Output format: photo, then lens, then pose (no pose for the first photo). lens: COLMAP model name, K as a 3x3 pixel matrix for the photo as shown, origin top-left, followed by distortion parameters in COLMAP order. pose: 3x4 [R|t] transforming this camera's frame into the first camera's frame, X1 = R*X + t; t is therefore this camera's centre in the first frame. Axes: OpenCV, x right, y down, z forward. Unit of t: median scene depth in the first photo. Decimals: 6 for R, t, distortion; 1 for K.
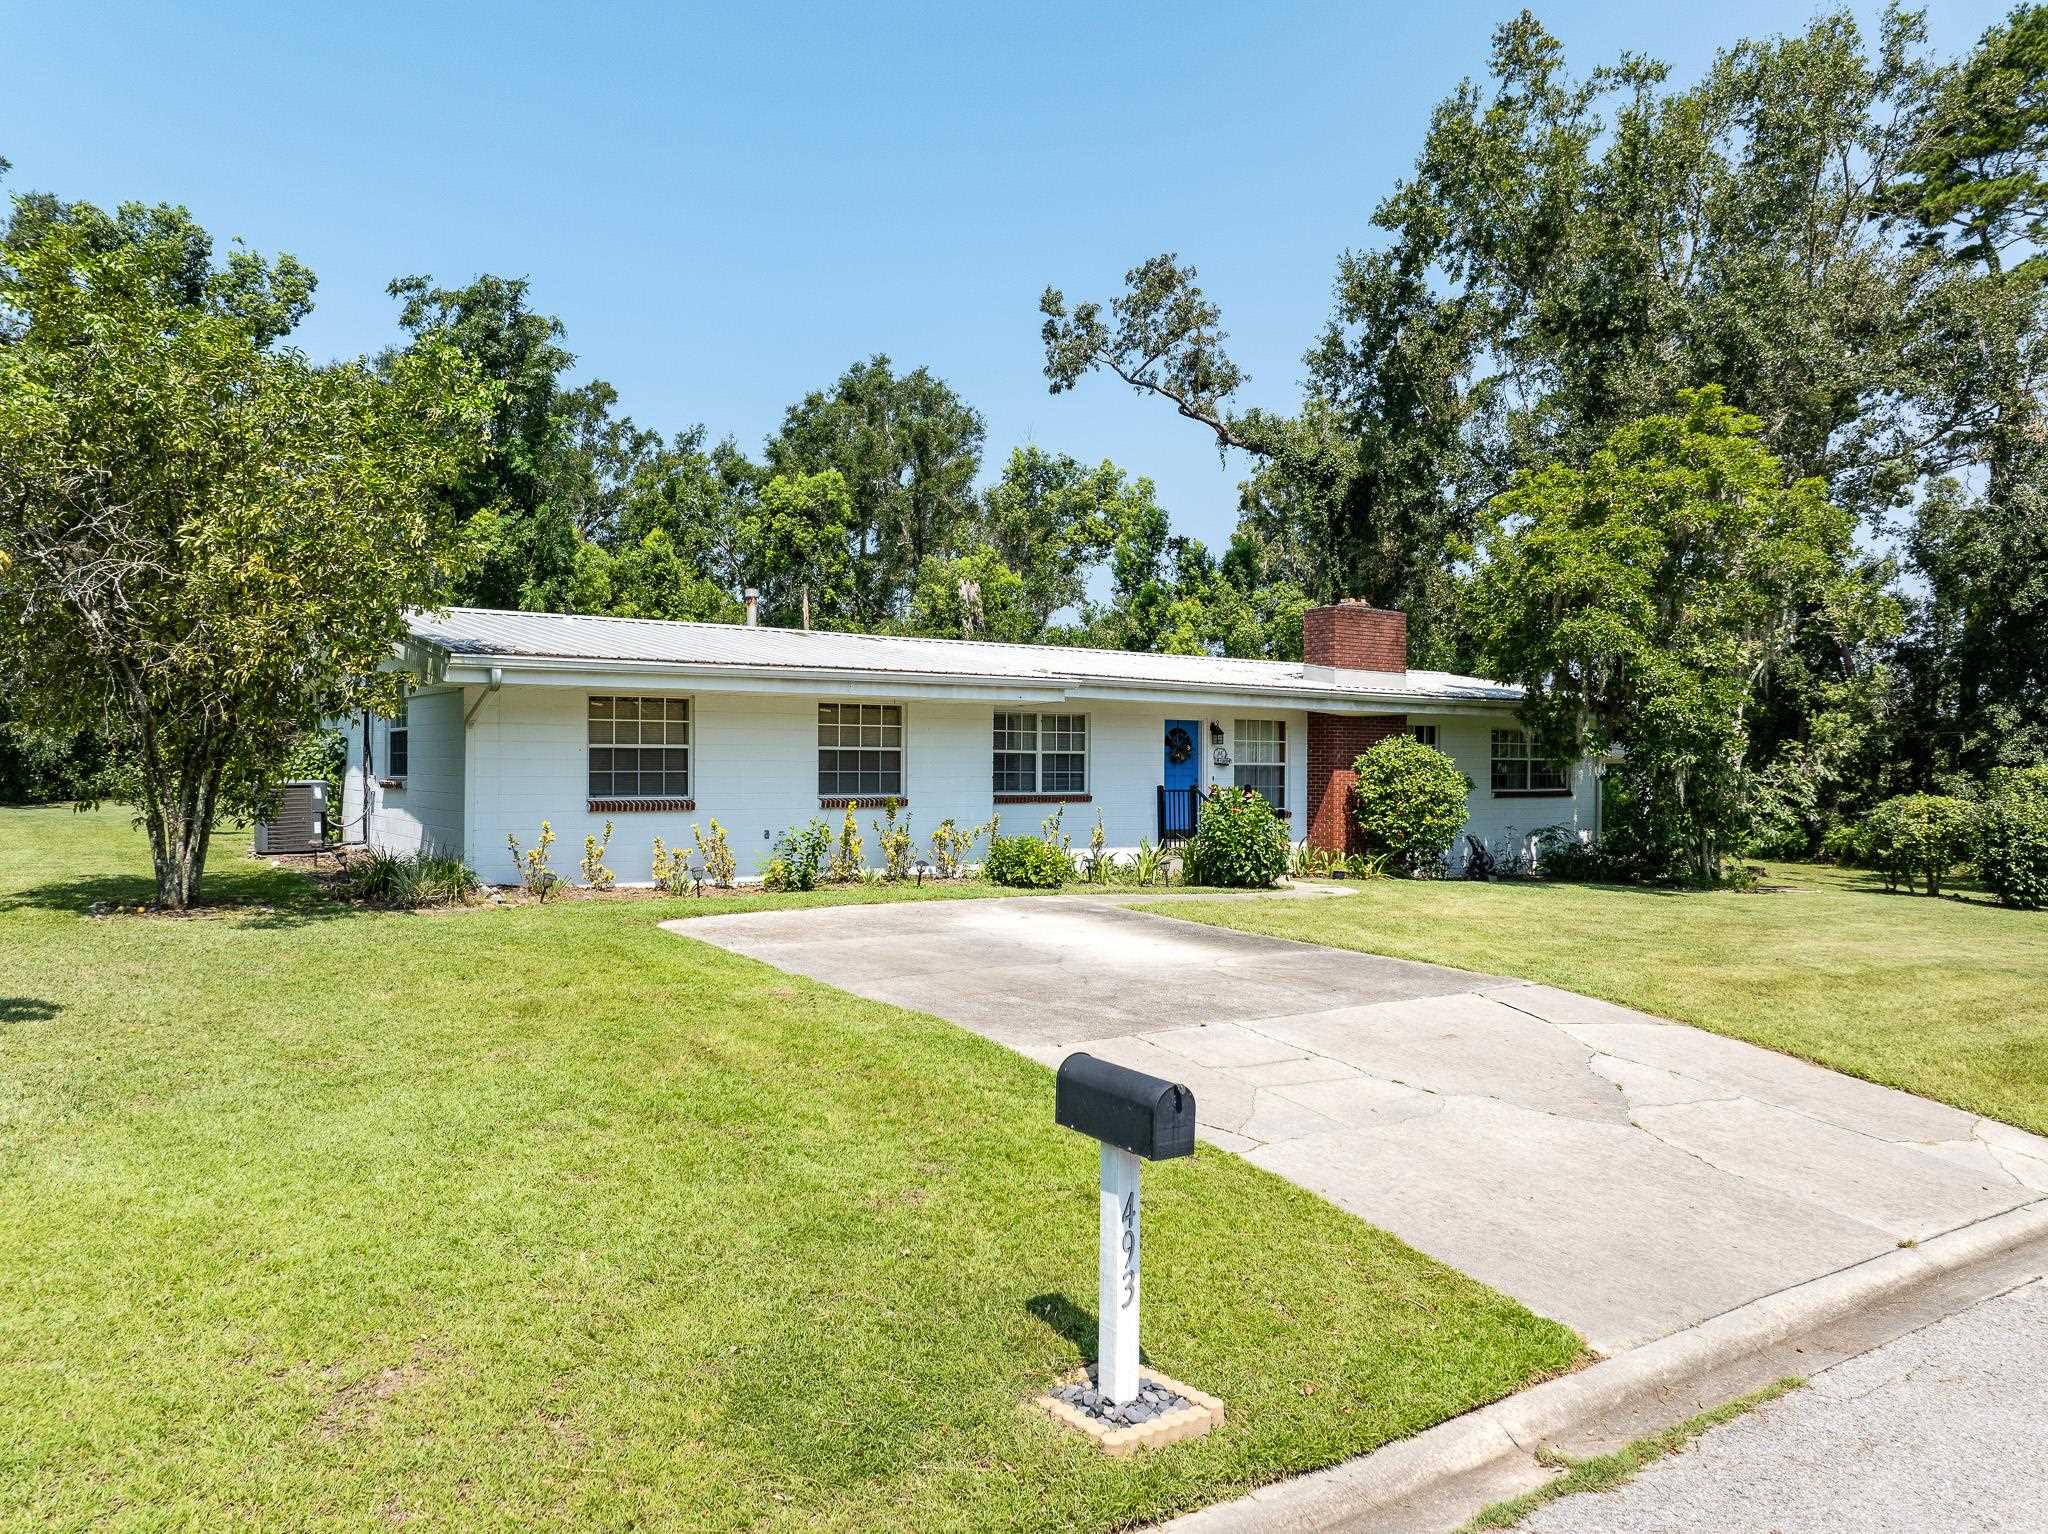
lens RADIAL K [[1438.2, 0, 1024.0], [0, 1438.2, 767.0], [0, 0, 1]] dist [-0.024796, -0.004661]
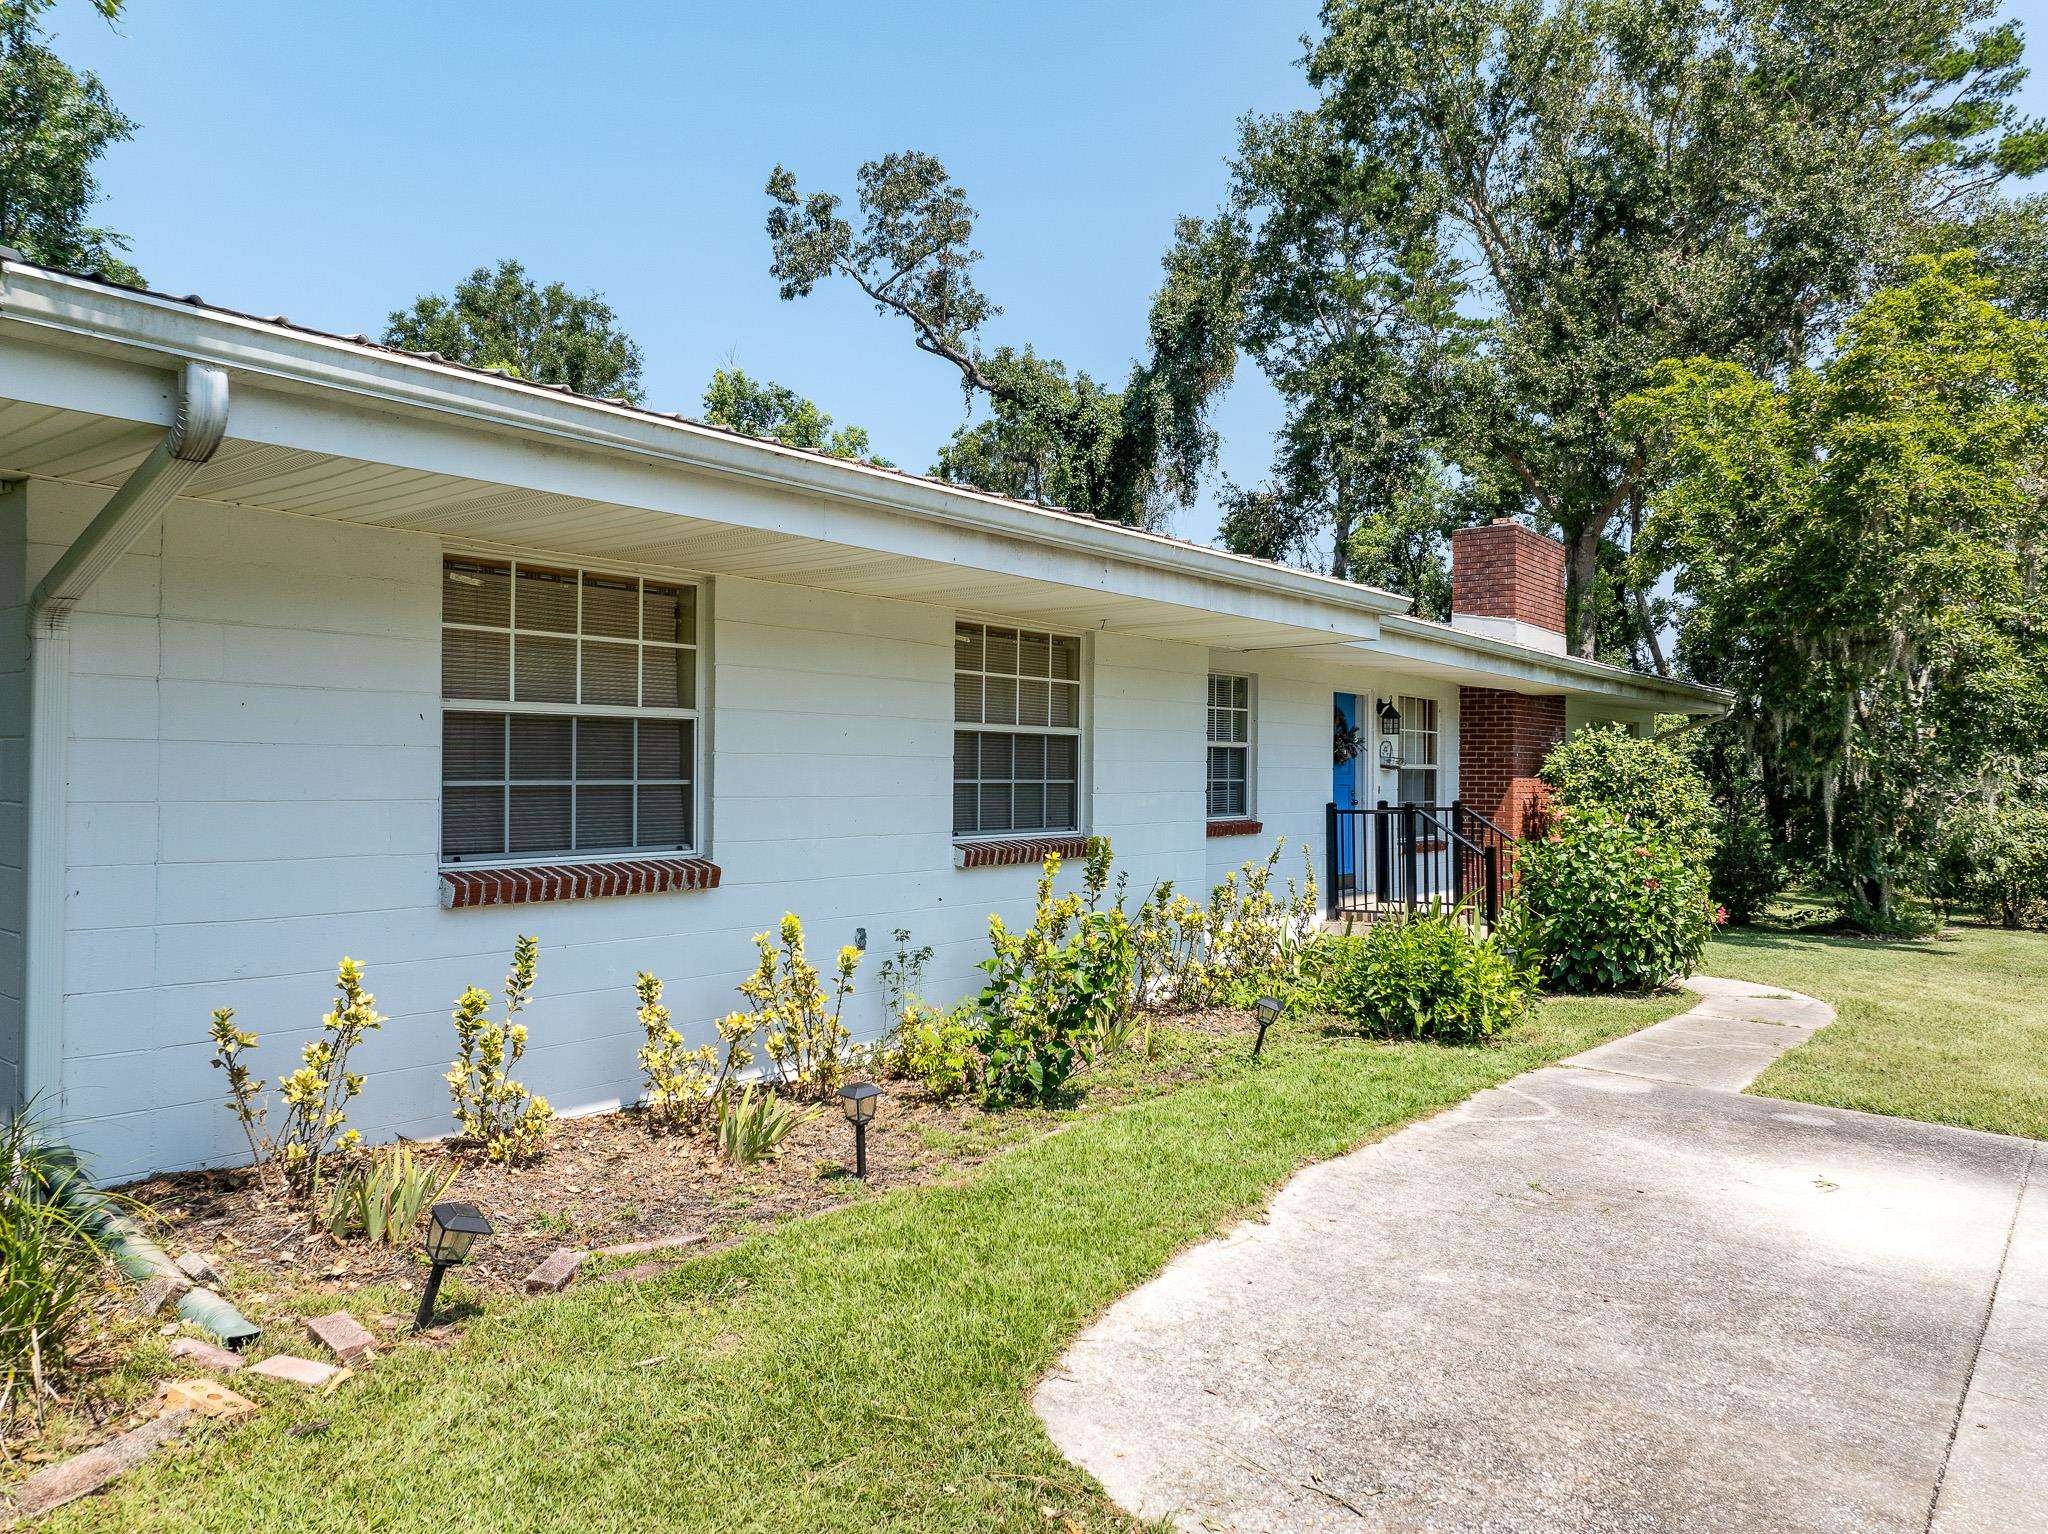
lens RADIAL K [[1438.2, 0, 1024.0], [0, 1438.2, 767.0], [0, 0, 1]] dist [-0.024796, -0.004661]
pose [[0.955467, 0.003922, 0.295072, -0.161499], [-0.003479, 0.999992, -0.002027, -0.000156], [-0.295077, 0.000910, 0.955473, 0.383133]]
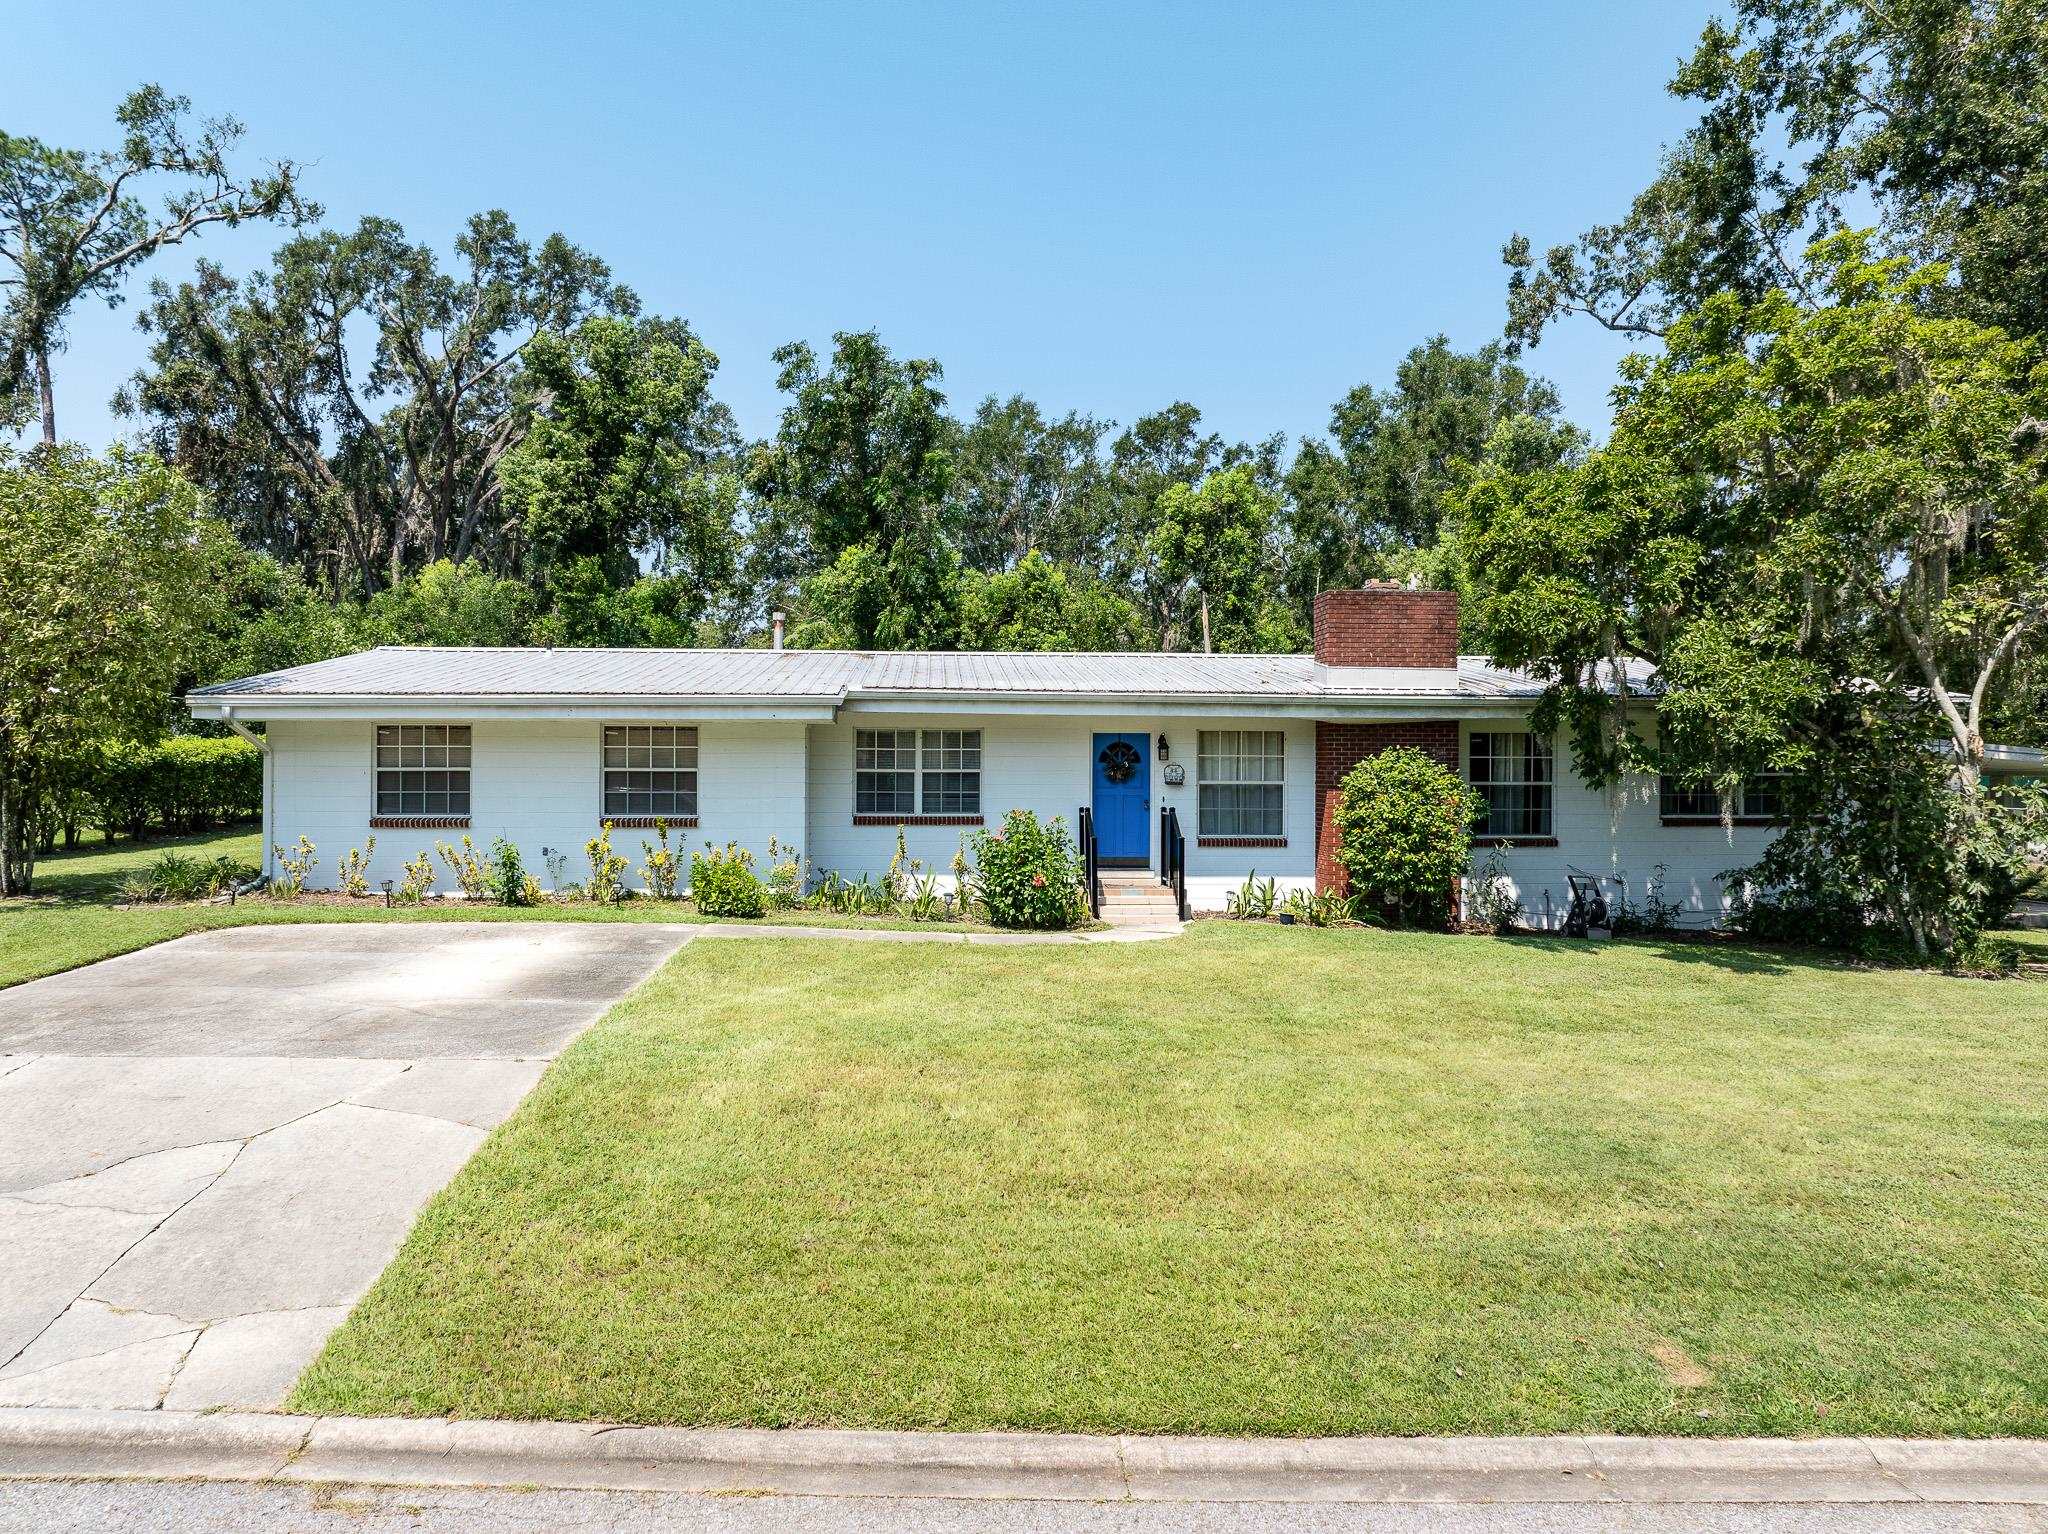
lens RADIAL K [[1438.2, 0, 1024.0], [0, 1438.2, 767.0], [0, 0, 1]] dist [-0.024796, -0.004661]
pose [[0.849560, -0.002962, -0.527483, 0.432975], [0.000751, 0.999990, -0.004404, -0.006637], [0.527491, 0.003346, 0.849554, 0.181068]]
